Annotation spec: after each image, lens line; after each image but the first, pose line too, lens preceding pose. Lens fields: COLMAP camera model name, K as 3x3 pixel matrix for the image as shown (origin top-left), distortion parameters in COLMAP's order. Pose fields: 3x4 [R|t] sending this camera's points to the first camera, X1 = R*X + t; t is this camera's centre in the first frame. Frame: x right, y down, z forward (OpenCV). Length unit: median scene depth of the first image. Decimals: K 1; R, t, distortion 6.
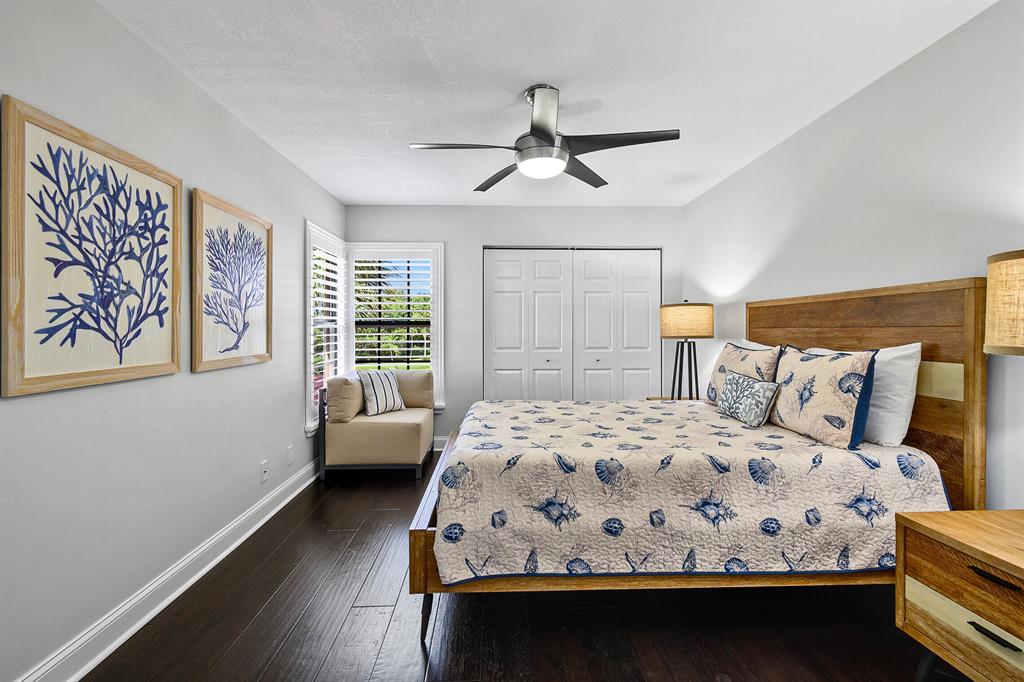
lens RADIAL K [[432.7, 0, 512.0], [0, 432.7, 341.0], [0, 0, 1]] dist [-0.000719, -0.001260]
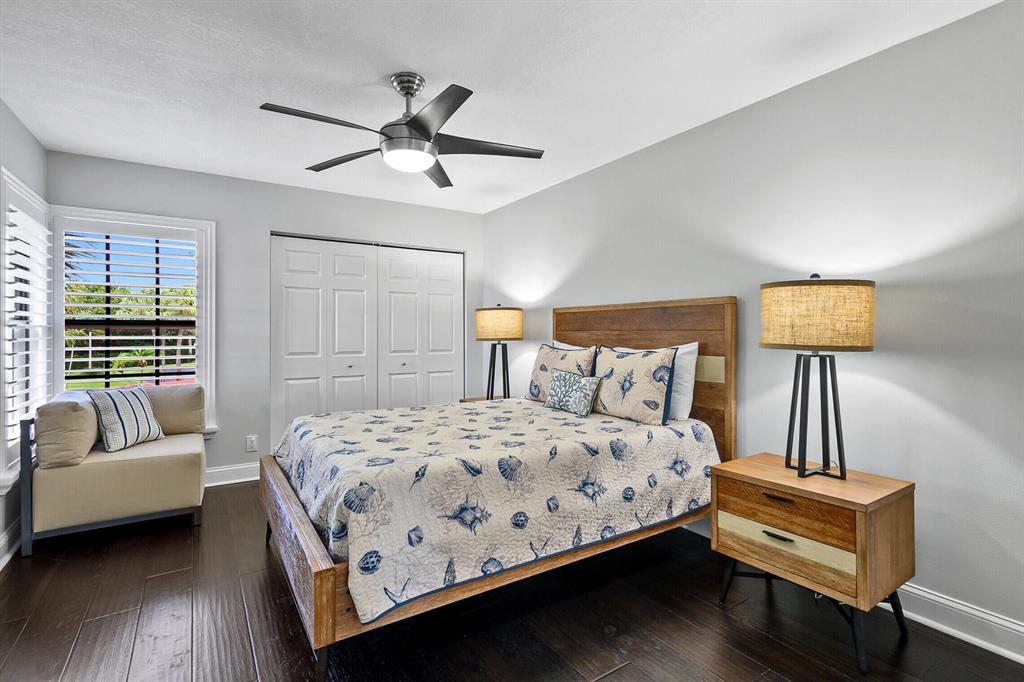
lens RADIAL K [[453.2, 0, 512.0], [0, 453.2, 341.0], [0, 0, 1]] dist [-0.000151, -0.000488]
pose [[0.872246, -0.008579, 0.488993, -0.263169], [0.011601, 0.999928, -0.003150, -0.001770], [-0.488930, 0.008420, 0.872282, 0.037529]]
